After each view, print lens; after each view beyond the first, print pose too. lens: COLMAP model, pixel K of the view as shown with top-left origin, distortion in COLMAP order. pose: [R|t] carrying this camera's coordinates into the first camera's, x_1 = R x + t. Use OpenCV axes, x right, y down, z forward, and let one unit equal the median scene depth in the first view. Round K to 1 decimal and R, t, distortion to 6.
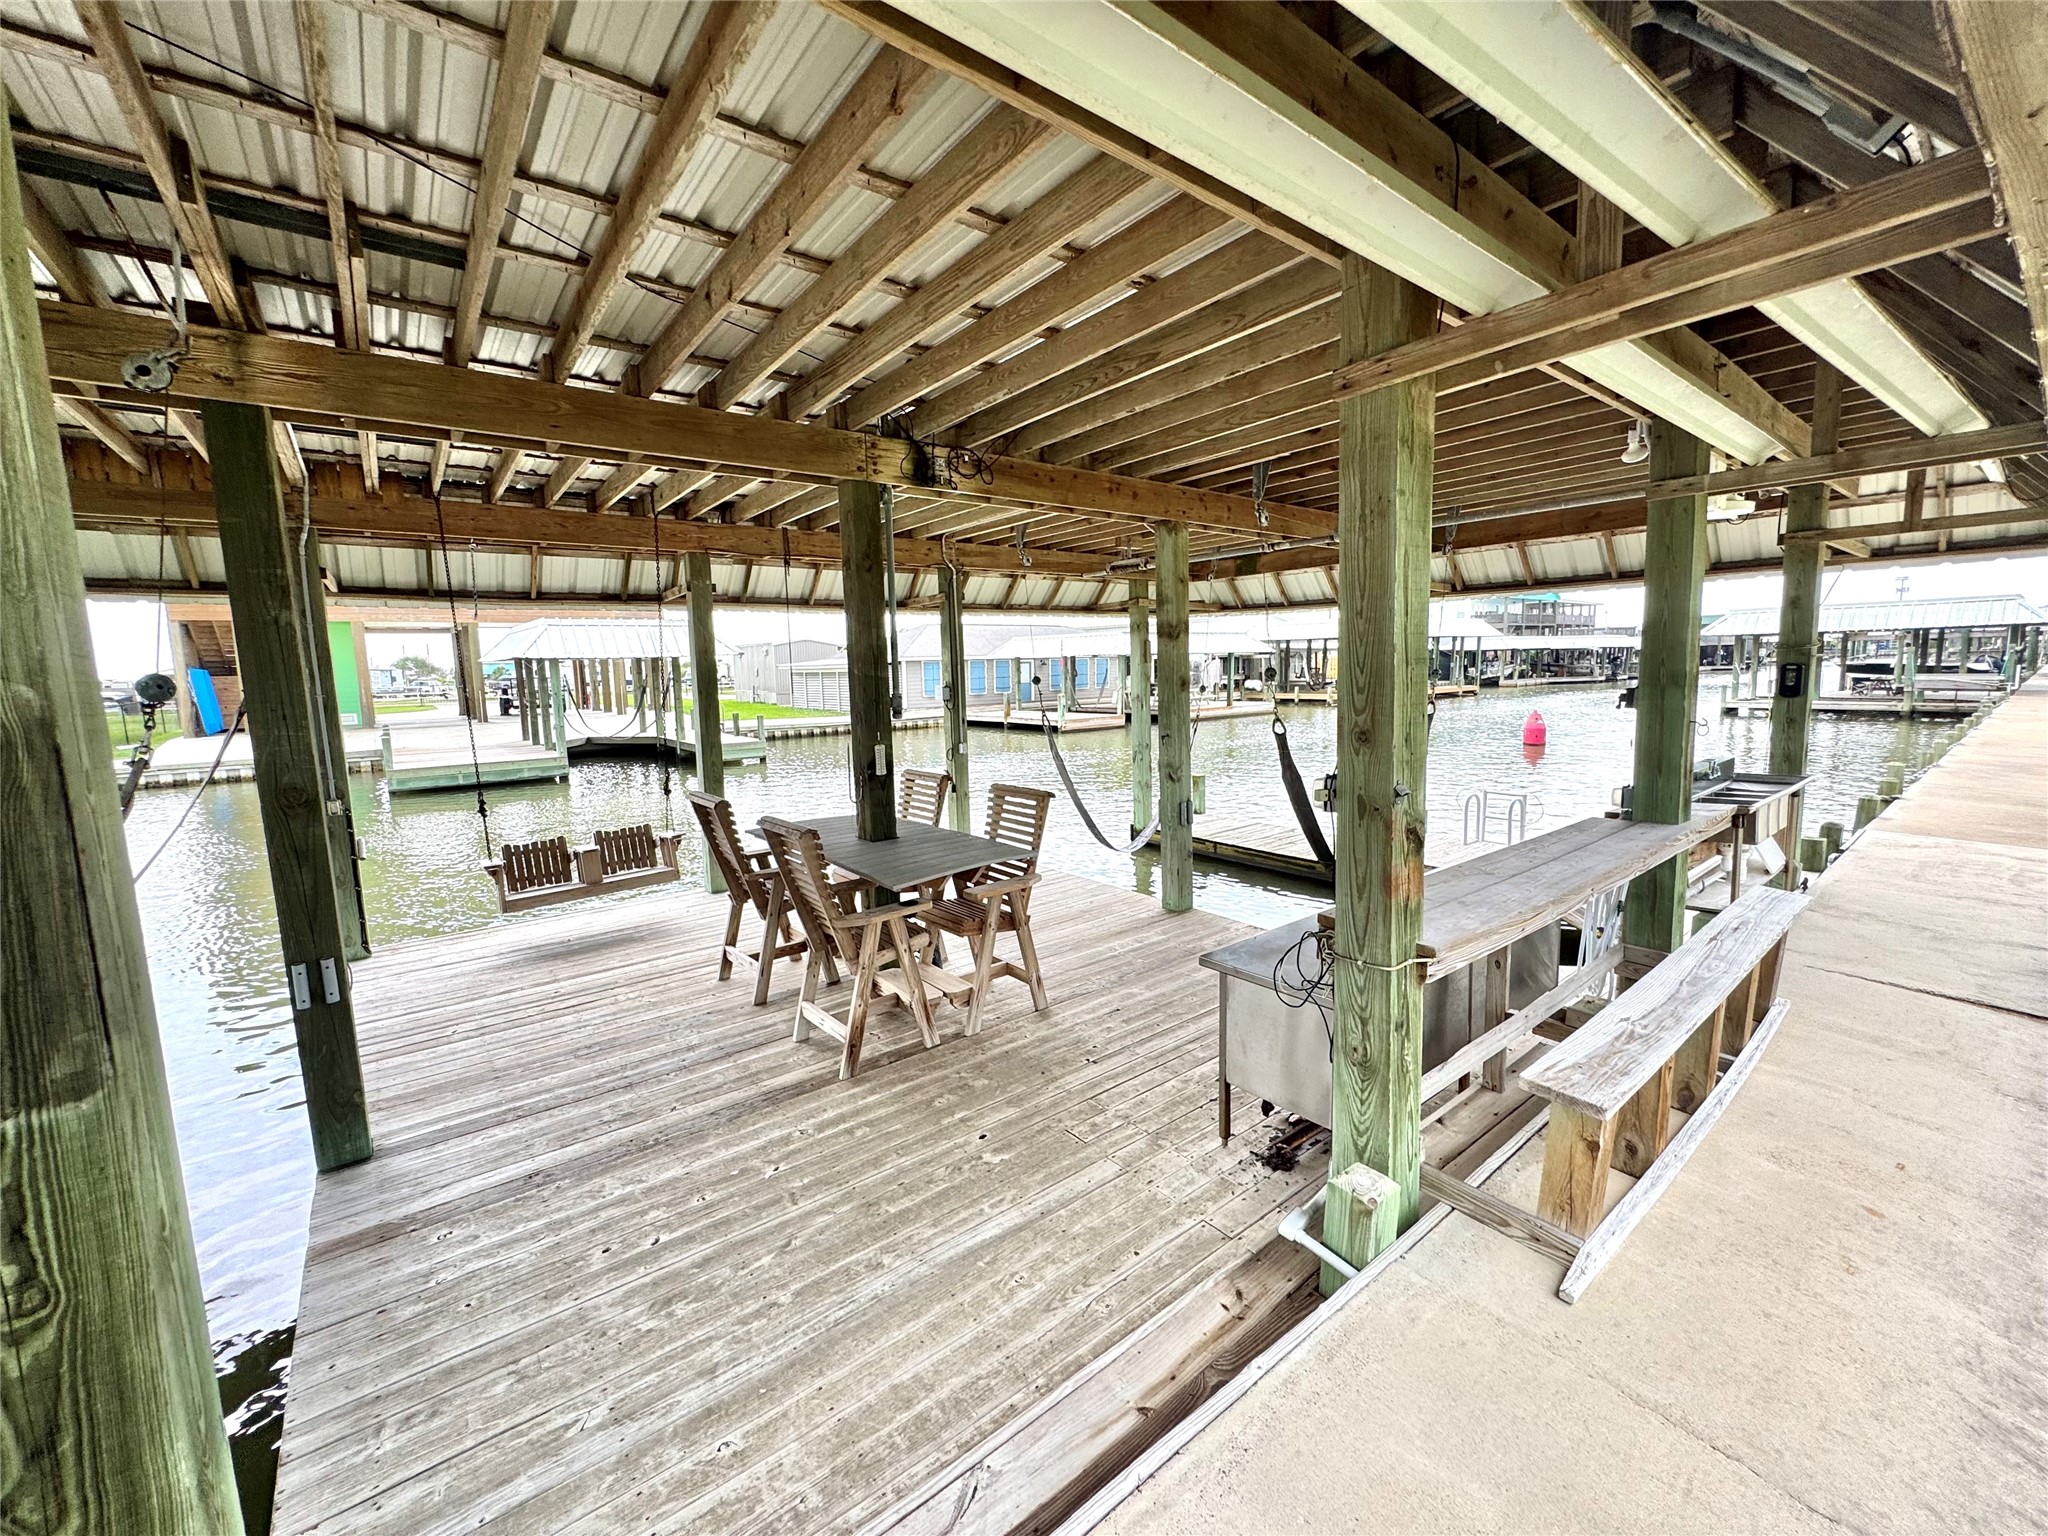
lens RADIAL K [[817.9, 0, 1032.6], [0, 817.9, 762.7], [0, 0, 1]] dist [-0.004006, 0.000321]
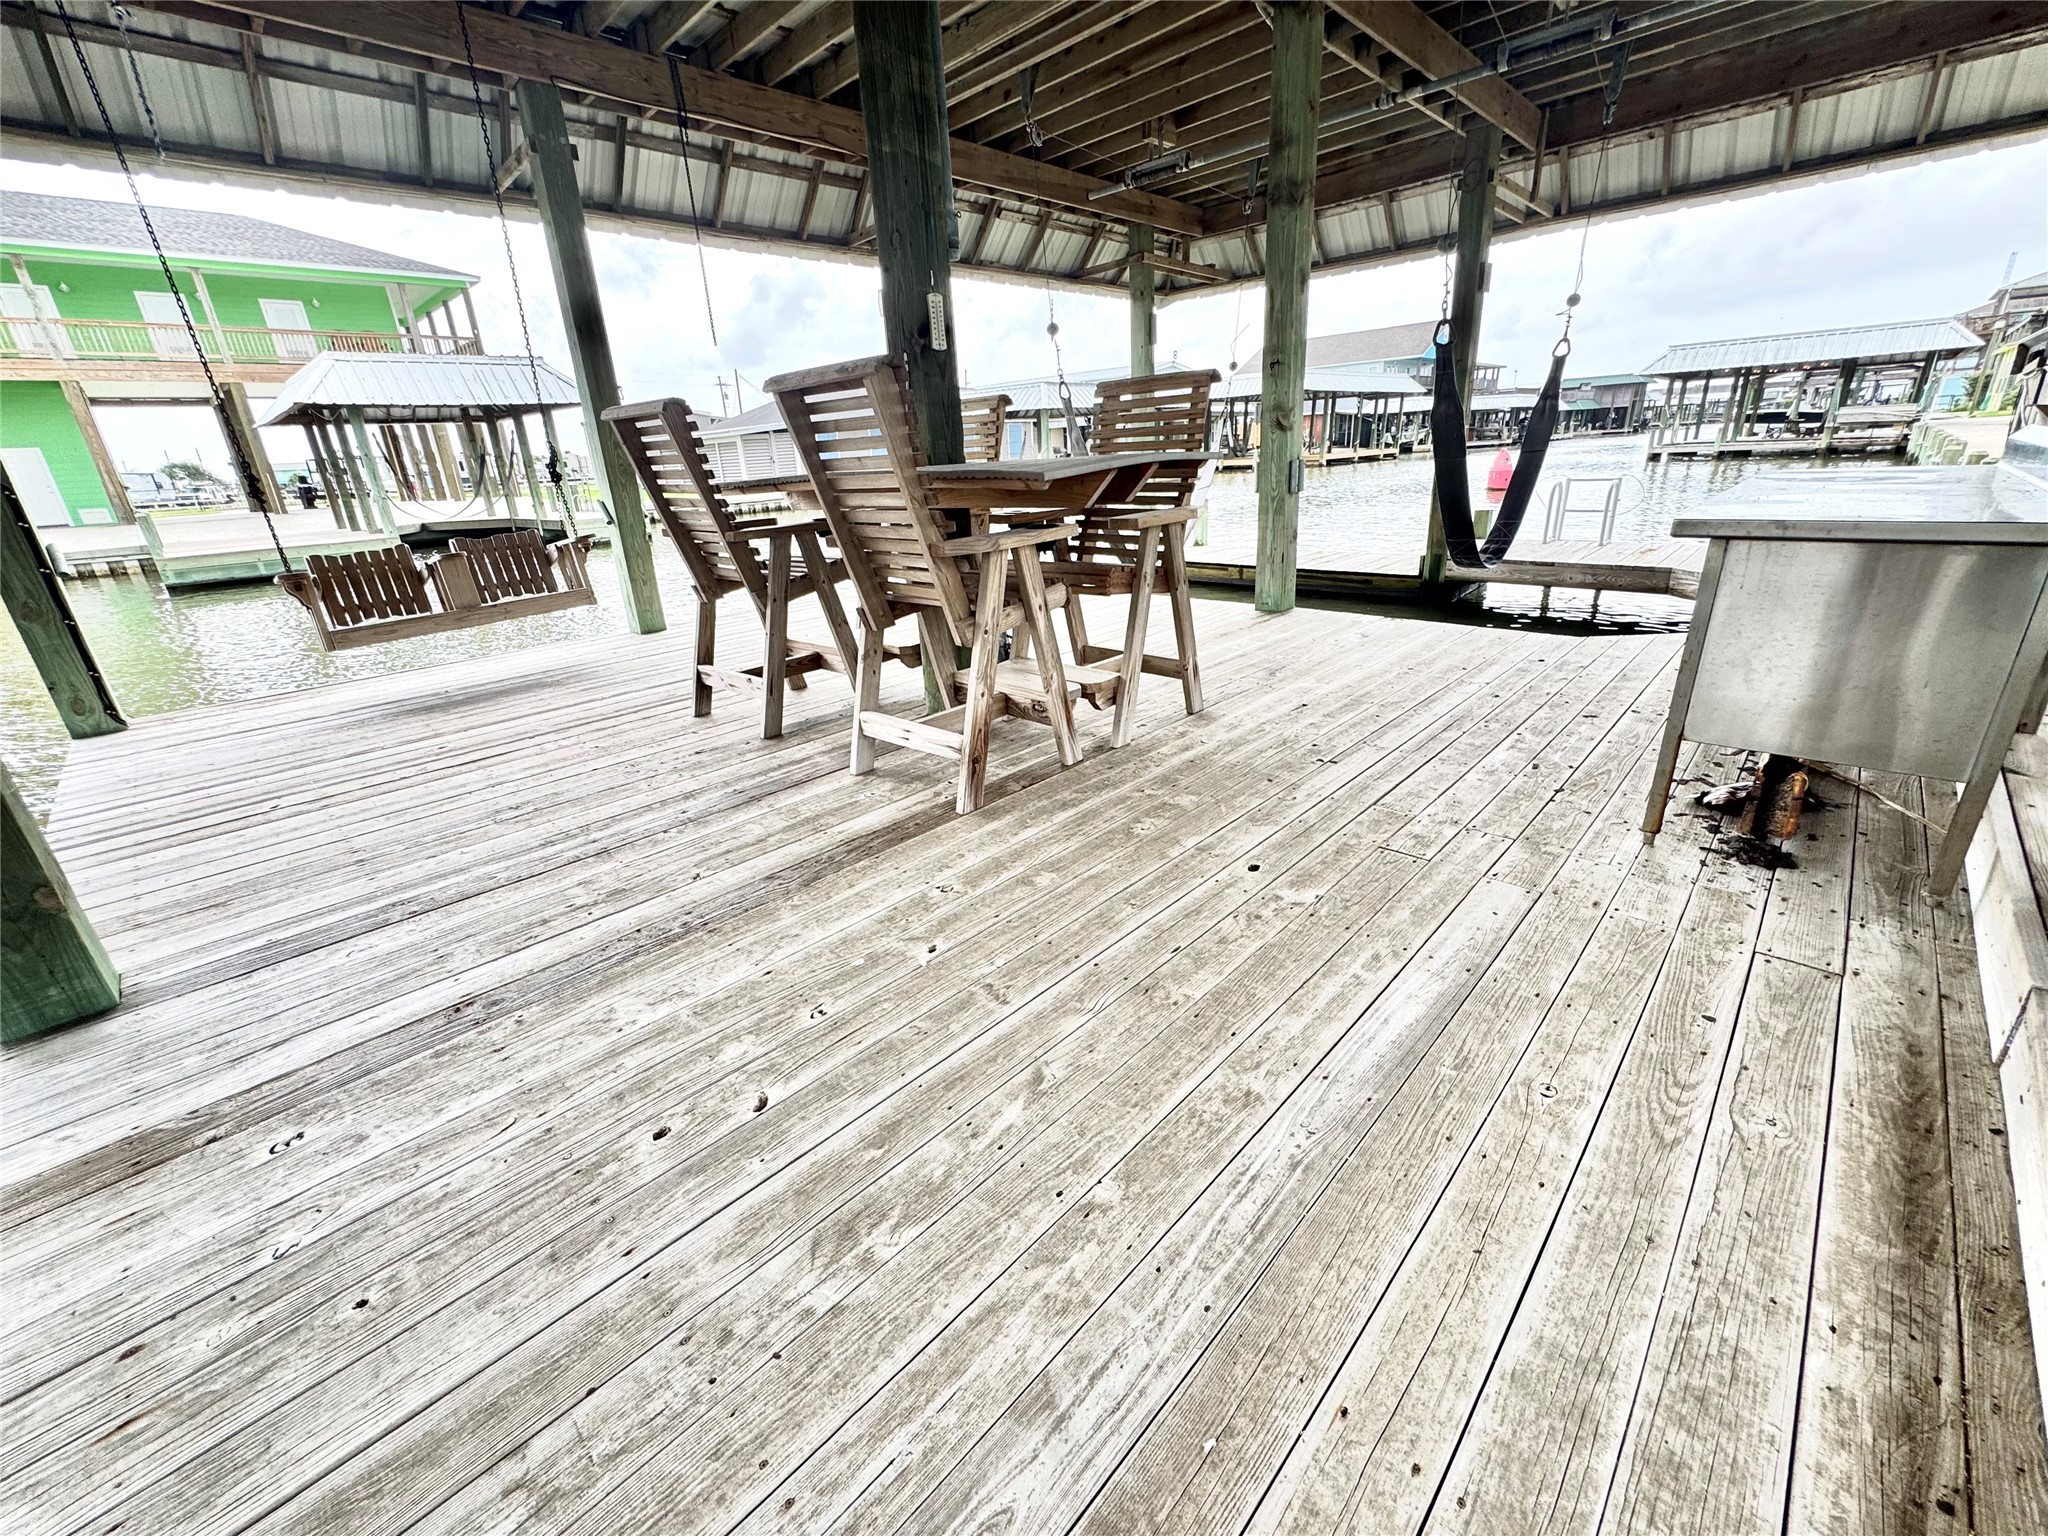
lens RADIAL K [[817.9, 0, 1030.4], [0, 817.9, 759.0], [0, 0, 1]] dist [-0.004006, 0.000321]
pose [[0.991218, -0.070739, 0.111728, -0.228948], [0.042830, 0.971086, 0.234856, 0.187800], [-0.125111, -0.228008, 0.965588, 0.372273]]
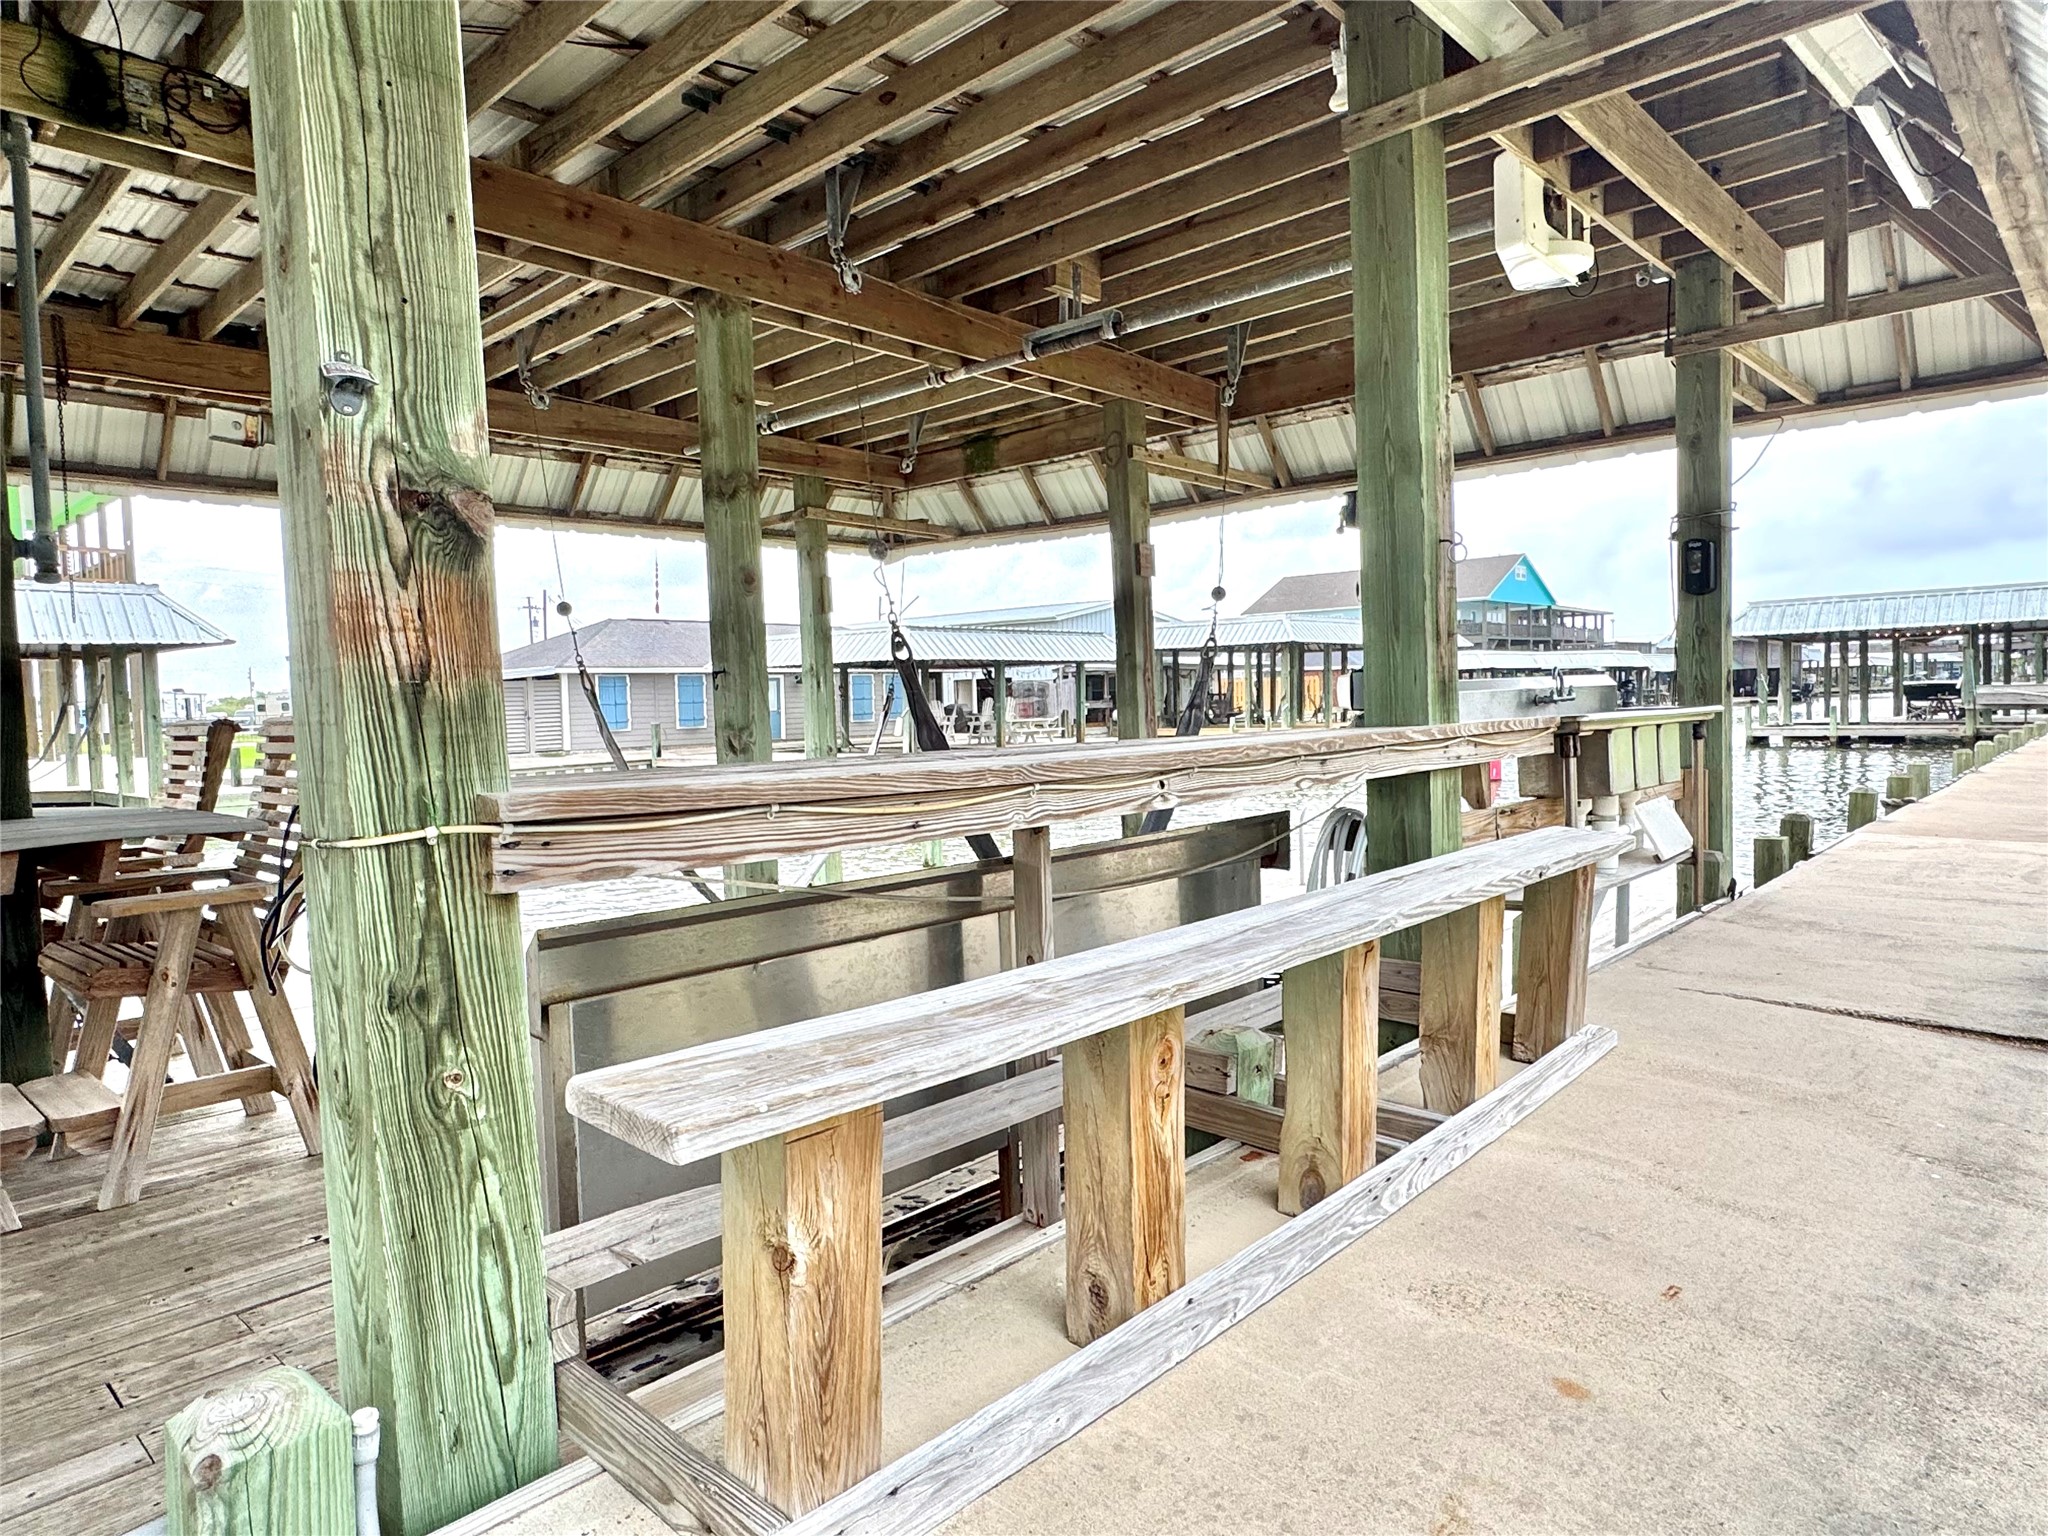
lens RADIAL K [[1234.4, 0, 1026.0], [0, 1234.4, 768.3], [0, 0, 1]] dist [-0.002719, -0.003001]
pose [[0.988306, -0.009958, 0.152160, 0.353570], [0.020487, 0.997489, -0.067787, 0.139813], [-0.151103, 0.070111, 0.986029, 0.196986]]
